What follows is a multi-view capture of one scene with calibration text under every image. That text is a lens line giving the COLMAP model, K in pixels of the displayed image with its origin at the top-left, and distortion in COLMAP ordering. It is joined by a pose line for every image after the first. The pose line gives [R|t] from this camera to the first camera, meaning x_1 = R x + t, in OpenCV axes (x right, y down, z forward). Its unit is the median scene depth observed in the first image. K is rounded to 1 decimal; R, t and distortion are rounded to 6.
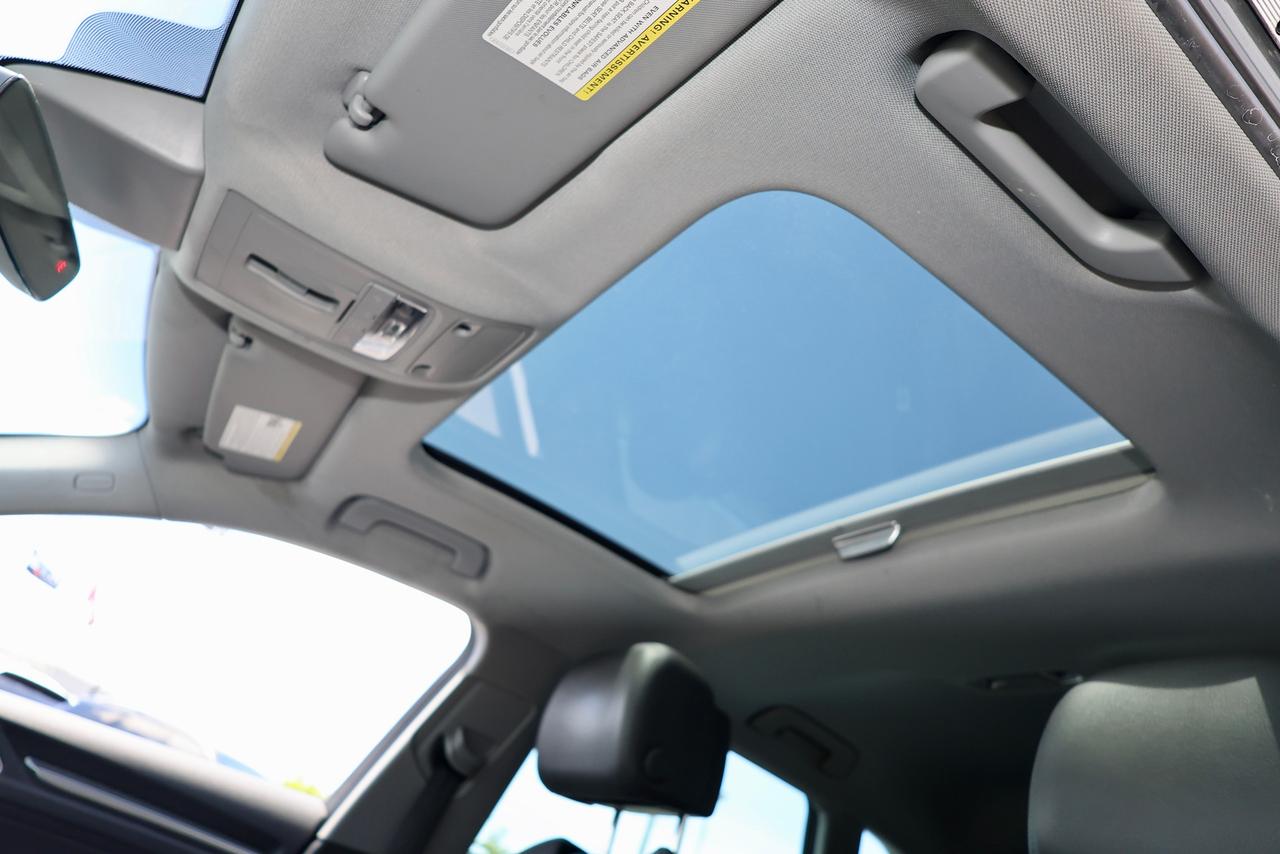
lens RADIAL K [[880.3, 0, 641.8], [0, 880.3, 425.5], [0, 0, 1]] dist [-0.007199, -0.002101]
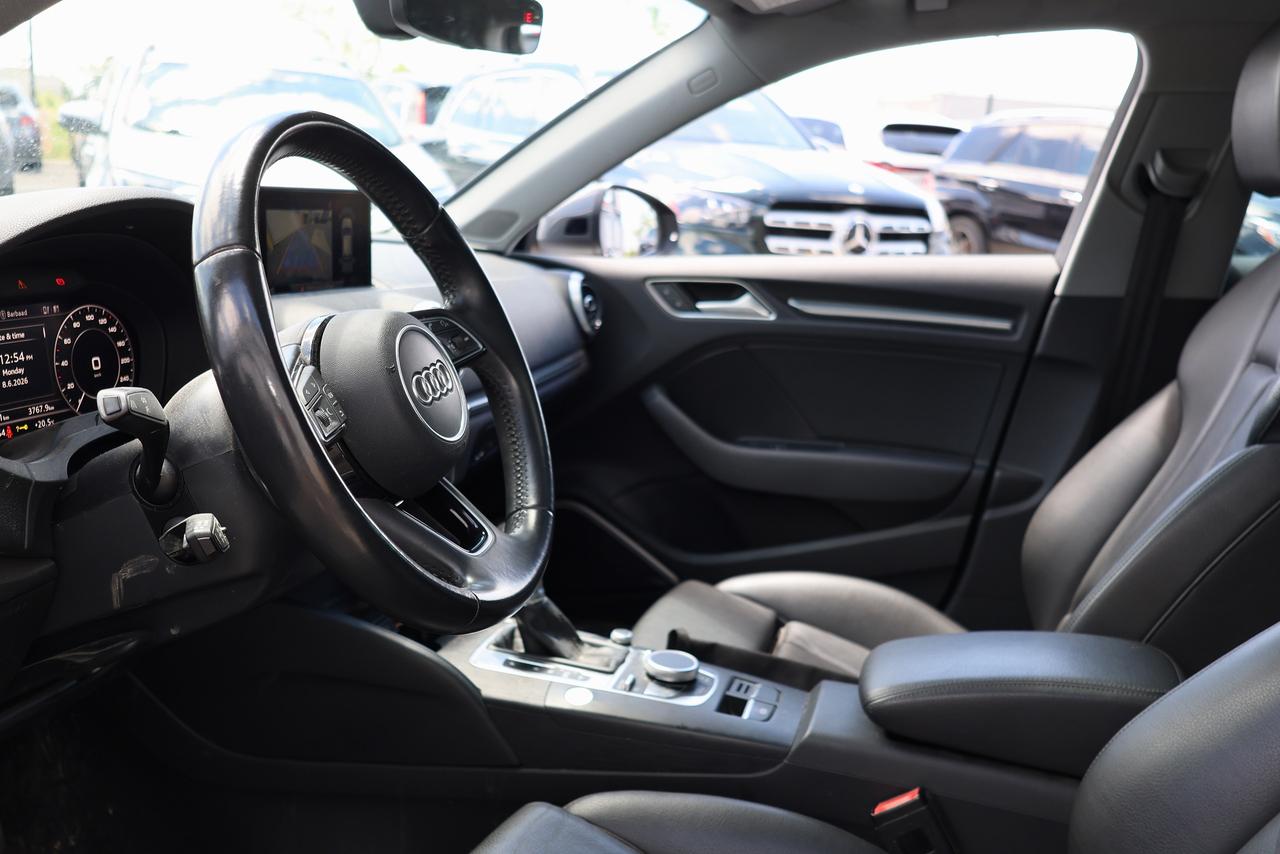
lens RADIAL K [[1259.1, 0, 640.6], [0, 1259.1, 407.0], [0, 0, 1]] dist [0.002791, 0.005626]
pose [[0.604336, -0.128011, -0.786378, 0.453604], [0.554057, 0.776797, 0.299345, -0.119830], [0.572537, -0.616603, 0.540372, -0.121772]]
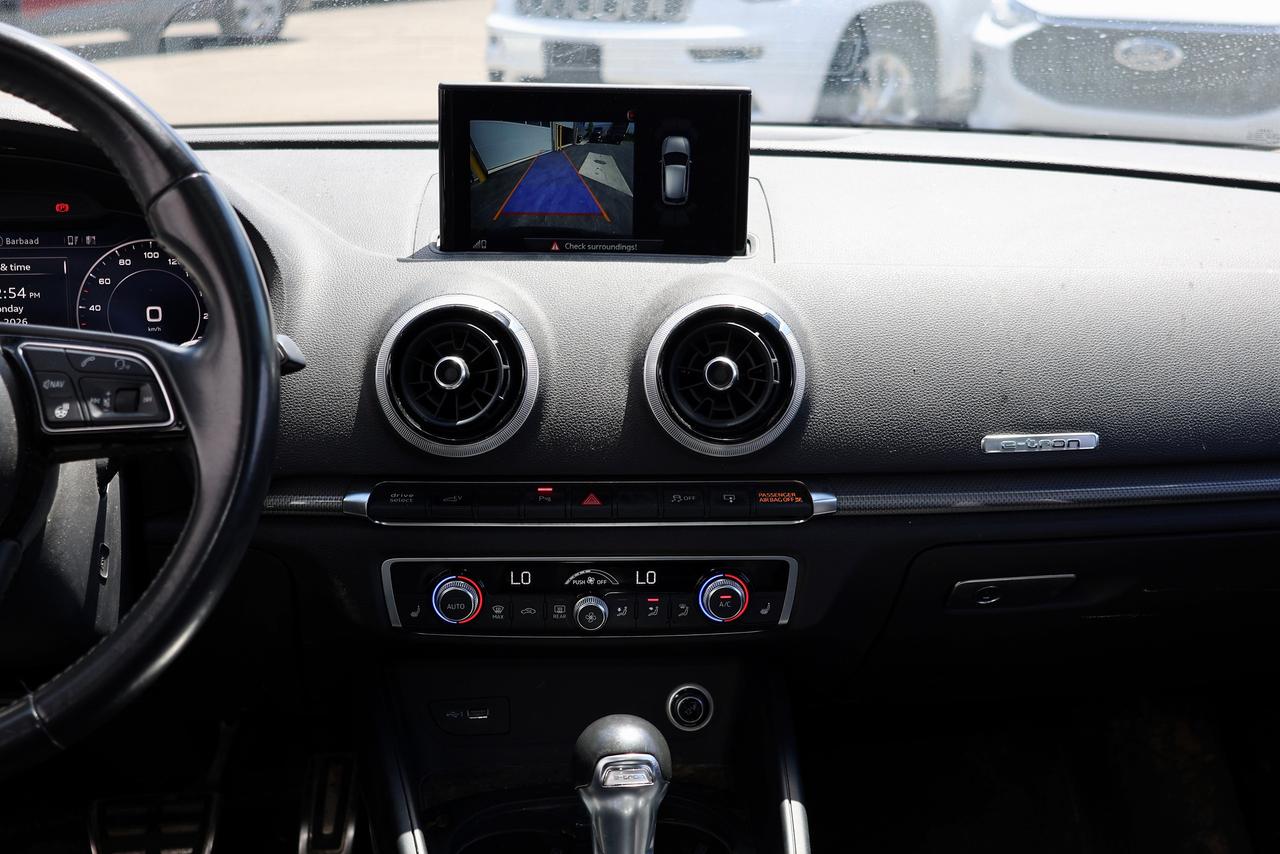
lens RADIAL K [[1696.6, 0, 656.3], [0, 1696.6, 427.0], [0, 0, 1]] dist [-0.009066, 0.009613]
pose [[-0.464839, -0.056907, -0.883565, 0.223460], [0.368694, 0.894853, -0.251602, 0.298505], [0.804978, -0.442719, -0.394981, 0.713739]]
